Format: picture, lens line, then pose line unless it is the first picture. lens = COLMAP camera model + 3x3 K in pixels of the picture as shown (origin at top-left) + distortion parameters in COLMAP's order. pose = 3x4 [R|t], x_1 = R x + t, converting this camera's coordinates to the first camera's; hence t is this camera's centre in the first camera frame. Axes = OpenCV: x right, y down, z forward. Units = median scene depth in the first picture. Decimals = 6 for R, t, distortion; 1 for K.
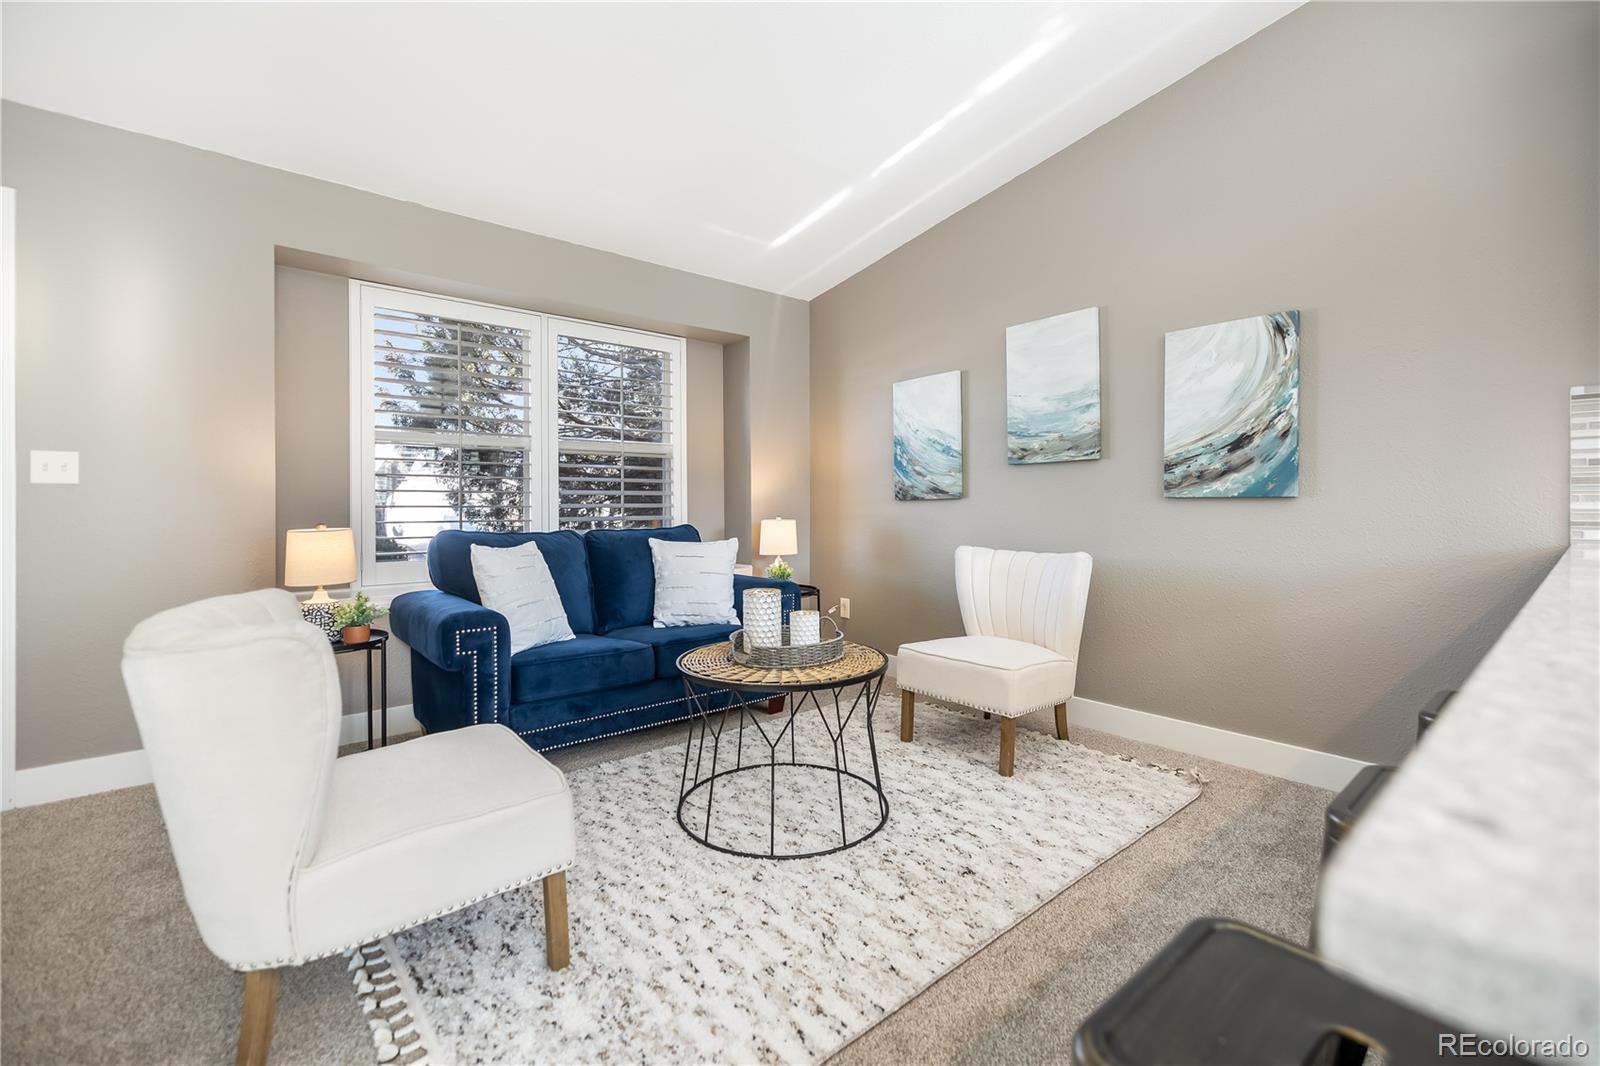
lens RADIAL K [[678.3, 0, 799.5], [0, 678.3, 507.2], [0, 0, 1]] dist [-0.000578, -0.000278]
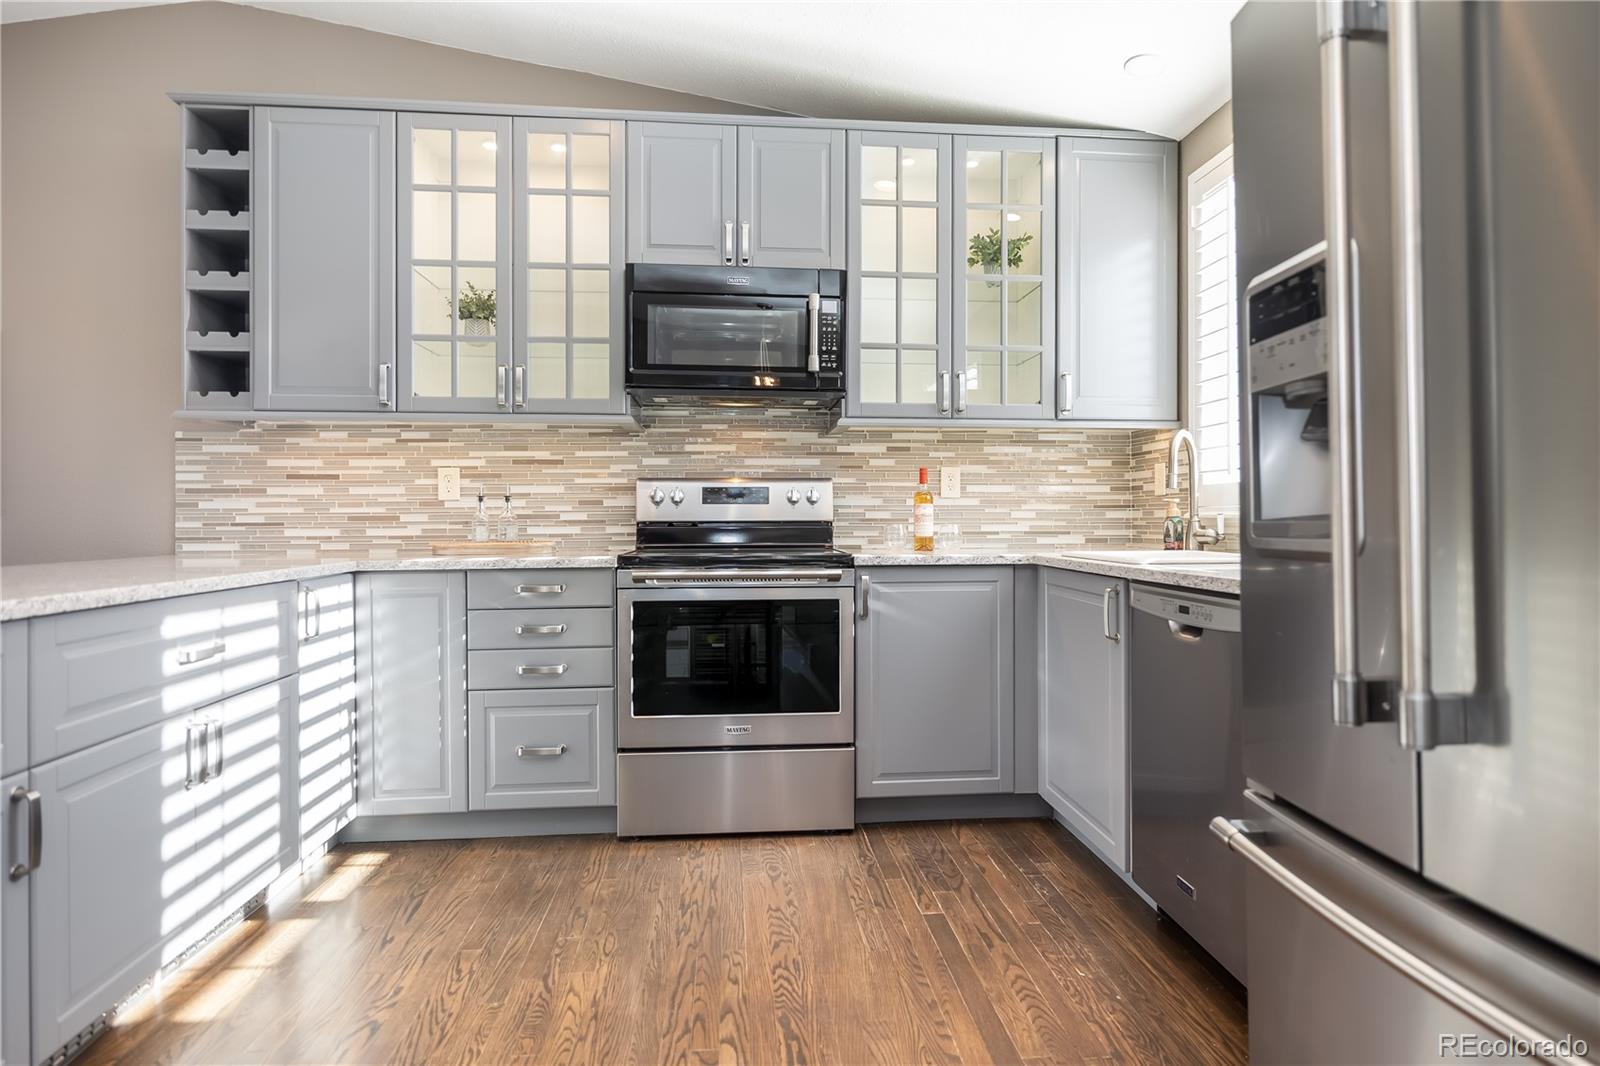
lens RADIAL K [[867.5, 0, 808.4], [0, 867.5, 516.8], [0, 0, 1]] dist [-0.003326, -0.000945]
pose [[0.575461, 0.000981, 0.817829, 0.322954], [0.007375, 0.999952, -0.006388, 0.001243], [-0.817796, 0.009707, 0.575426, -0.590246]]
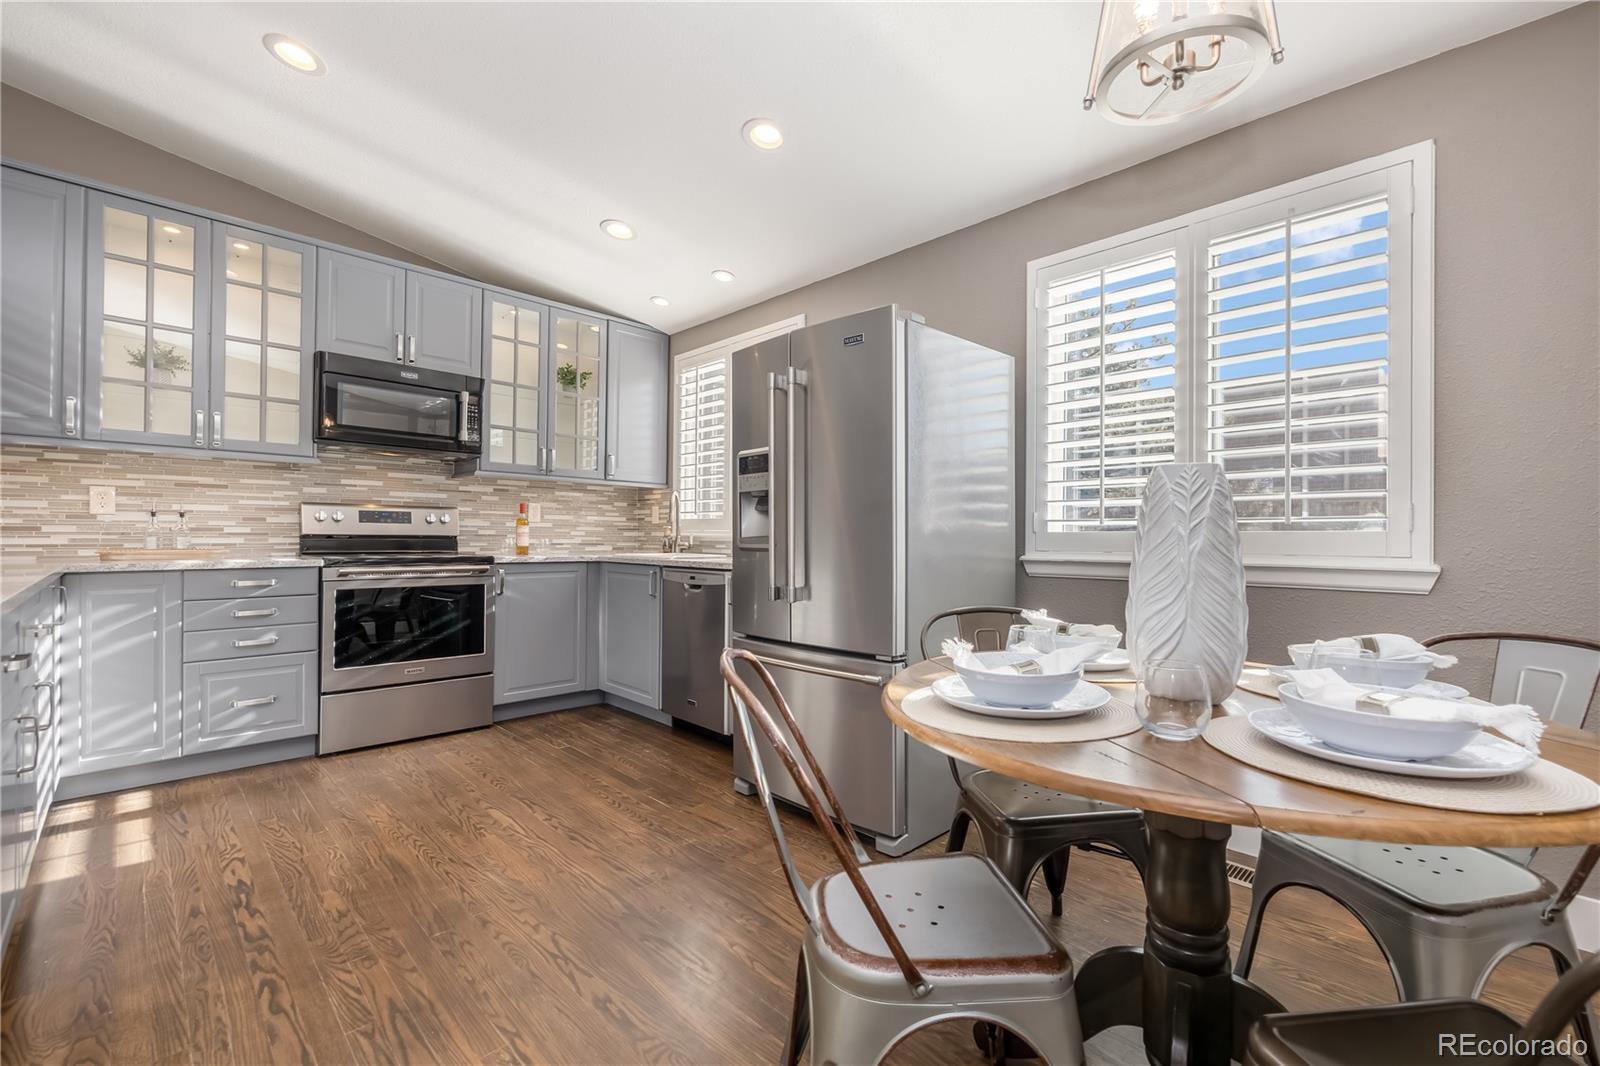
lens RADIAL K [[683.3, 0, 800.0], [0, 683.3, 533.0], [0, 0, 1]] dist [0.001108, -0.000079]
pose [[-0.073864, 0.005984, 0.997250, -0.120825], [-0.003479, 0.999974, -0.006258, 0.000576], [-0.997262, -0.003932, -0.073842, -0.541439]]
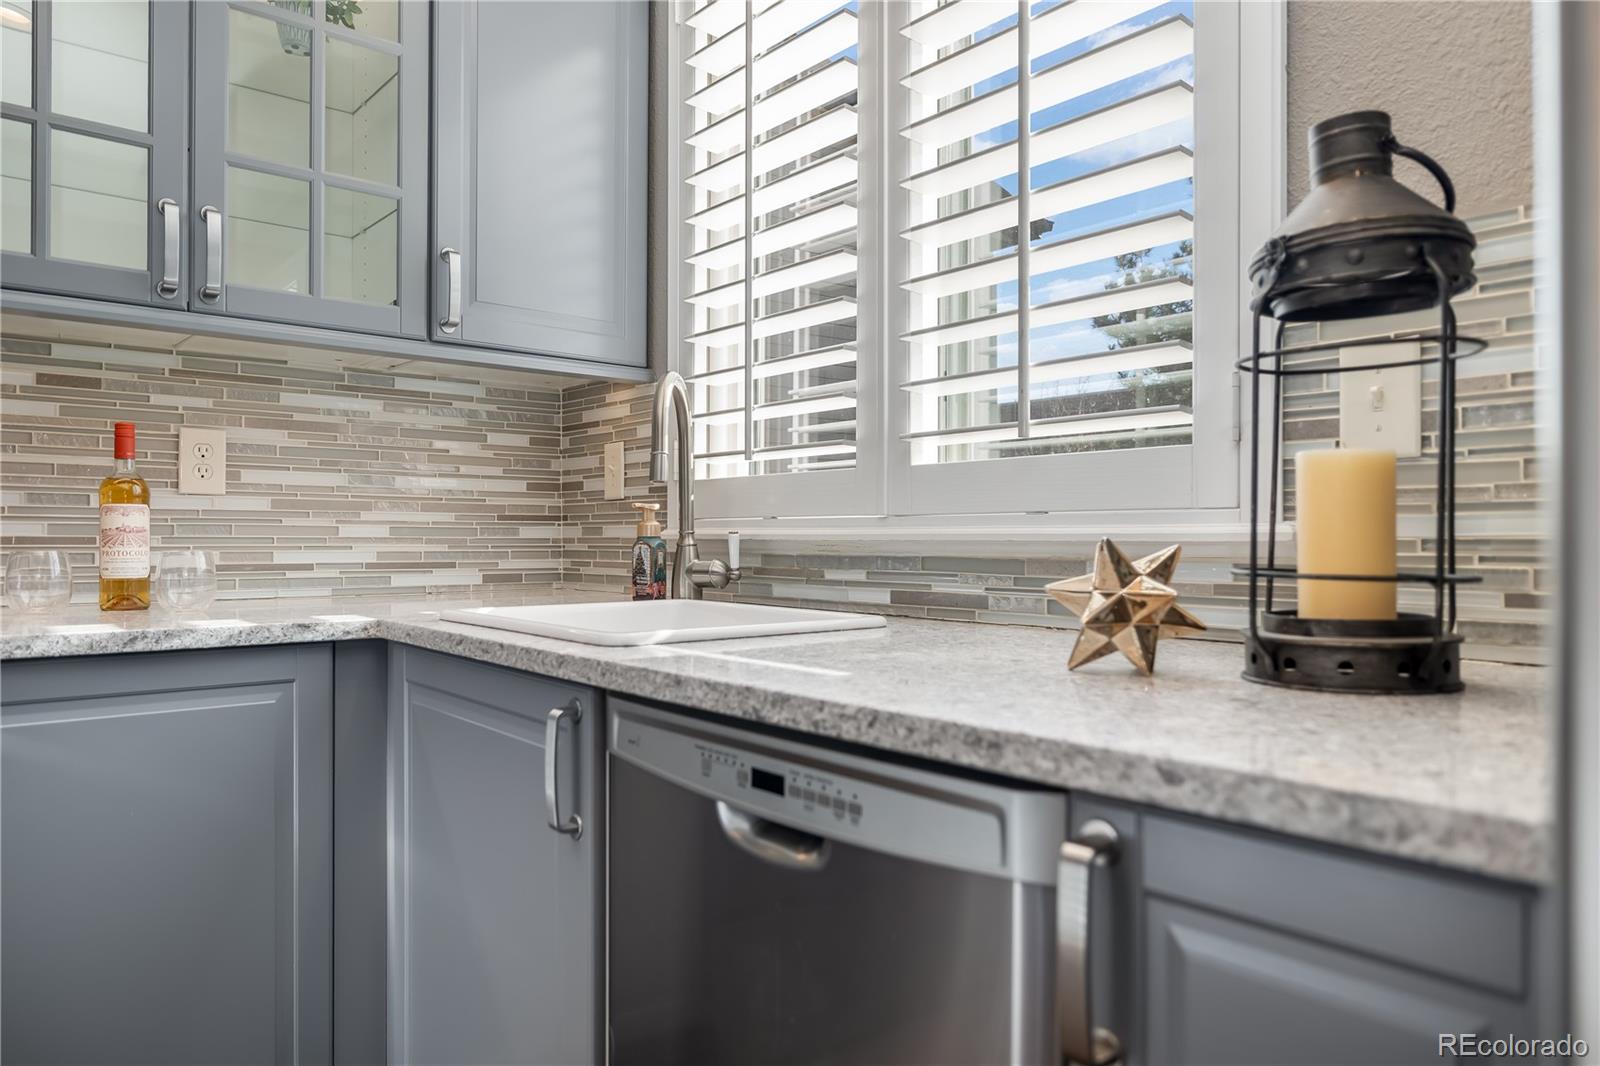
lens RADIAL K [[1063.8, 0, 794.7], [0, 1063.8, 539.7], [0, 0, 1]] dist [0.001427, 0.000674]
pose [[0.004052, -0.001418, 0.999991, 0.701347], [0.003498, 0.999993, 0.001404, -0.000729], [-0.999986, 0.003492, 0.004057, -0.458841]]
